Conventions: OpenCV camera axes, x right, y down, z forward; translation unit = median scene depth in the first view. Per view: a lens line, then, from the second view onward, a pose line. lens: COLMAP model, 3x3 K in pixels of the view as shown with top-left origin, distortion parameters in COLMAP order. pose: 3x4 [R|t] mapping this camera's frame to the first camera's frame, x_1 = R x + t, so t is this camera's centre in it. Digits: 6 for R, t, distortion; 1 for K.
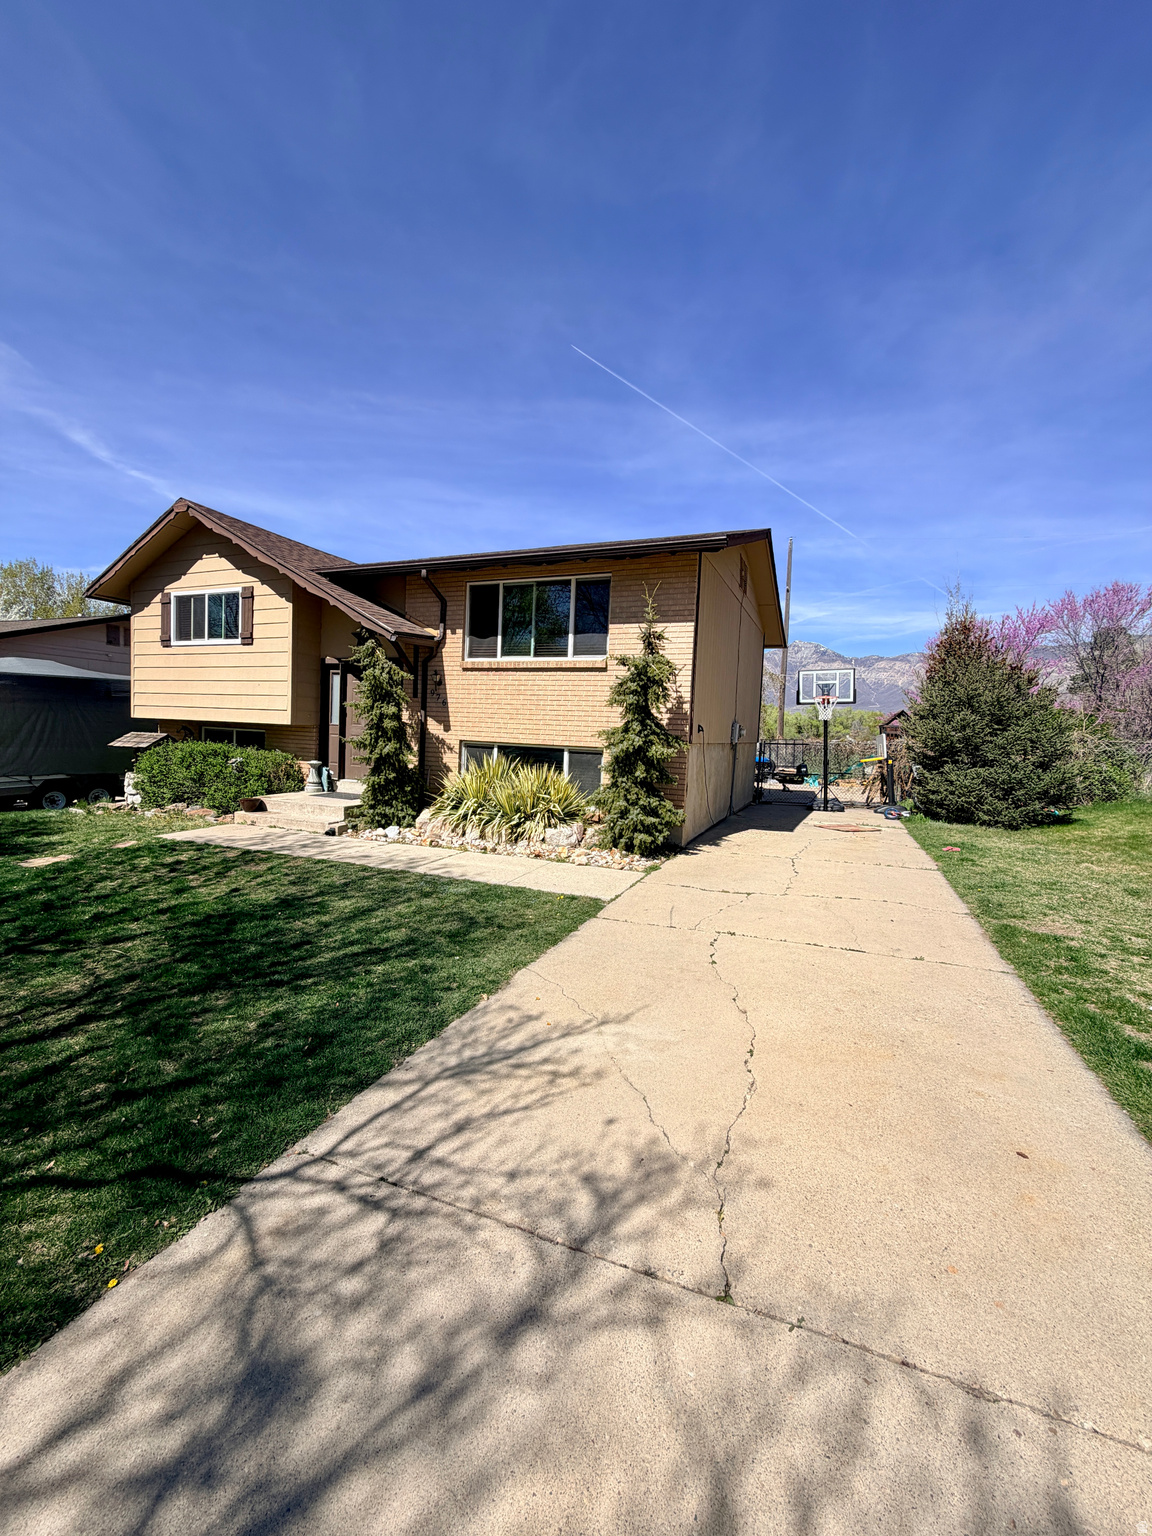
lens RADIAL K [[617.1, 0, 572.5], [0, 617.1, 767.0], [0, 0, 1]] dist [0.001725, 0.000028]
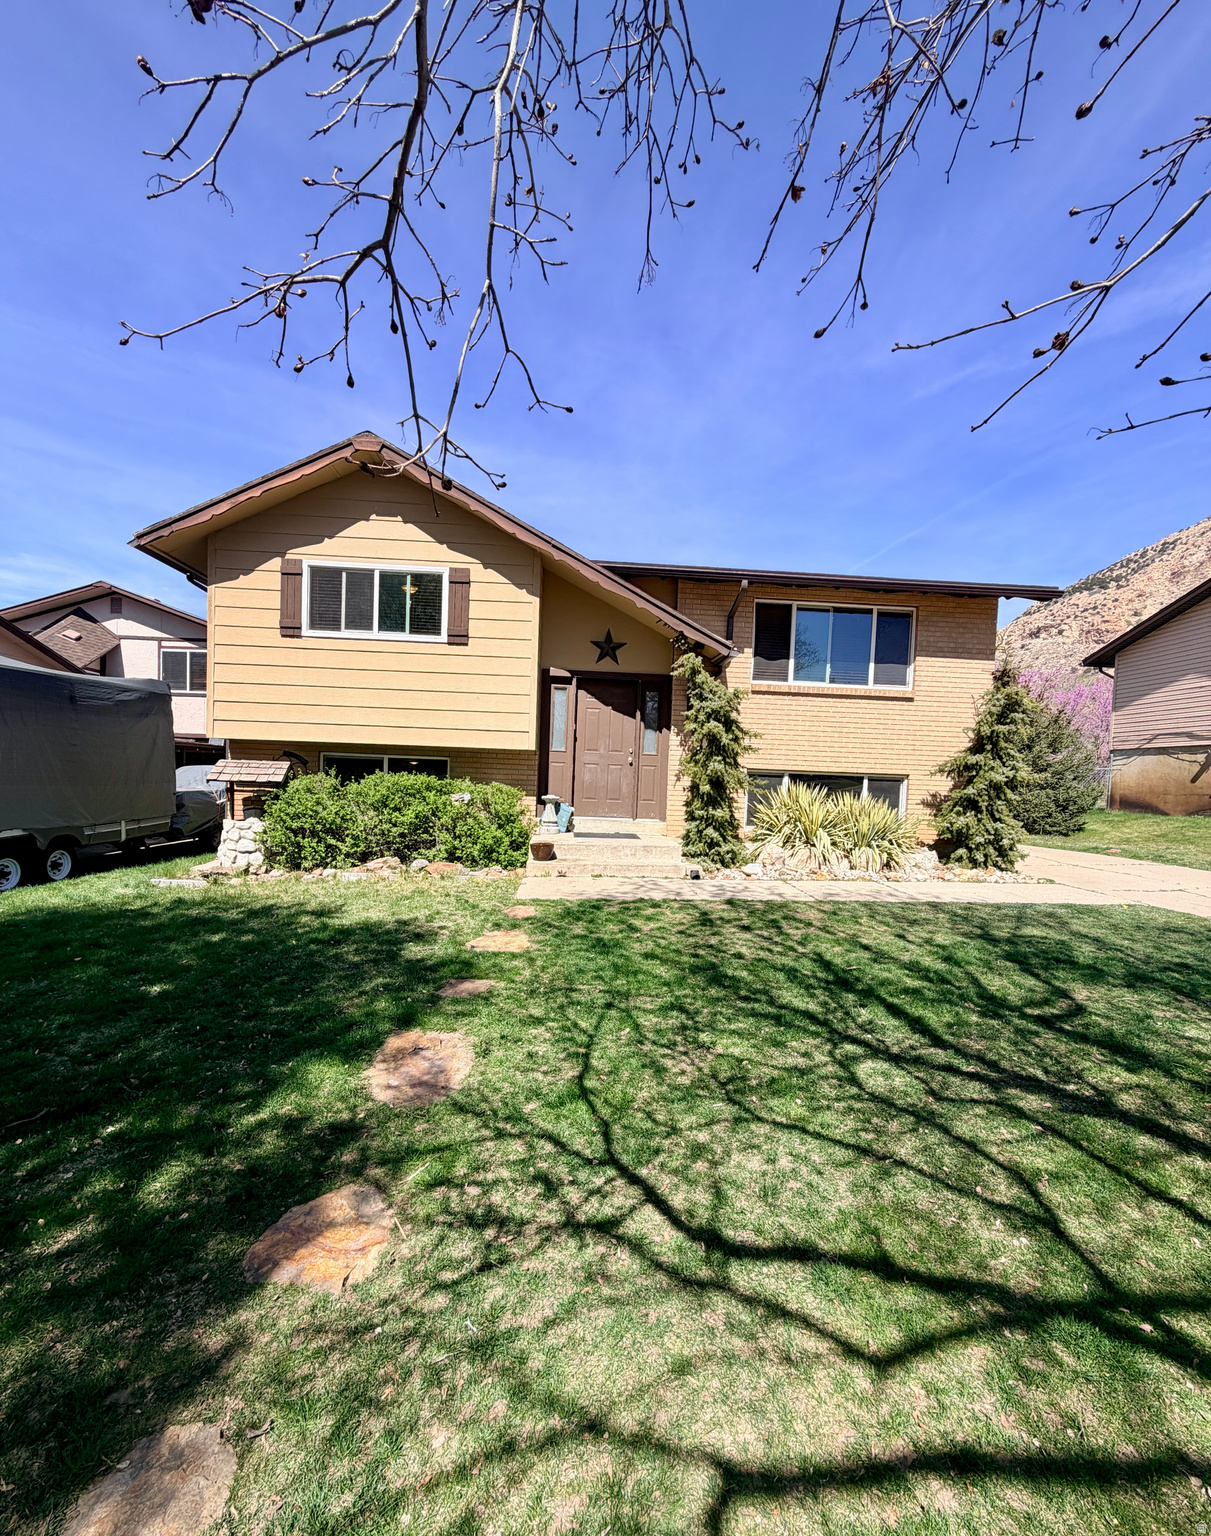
lens RADIAL K [[661.3, 0, 577.2], [0, 661.3, 807.2], [0, 0, 1]] dist [-0.002252, 0.000069]
pose [[0.891747, -0.030039, 0.451536, -0.797933], [0.027369, 0.999548, 0.012444, -0.004747], [-0.451706, 0.001261, 0.892166, 0.216960]]
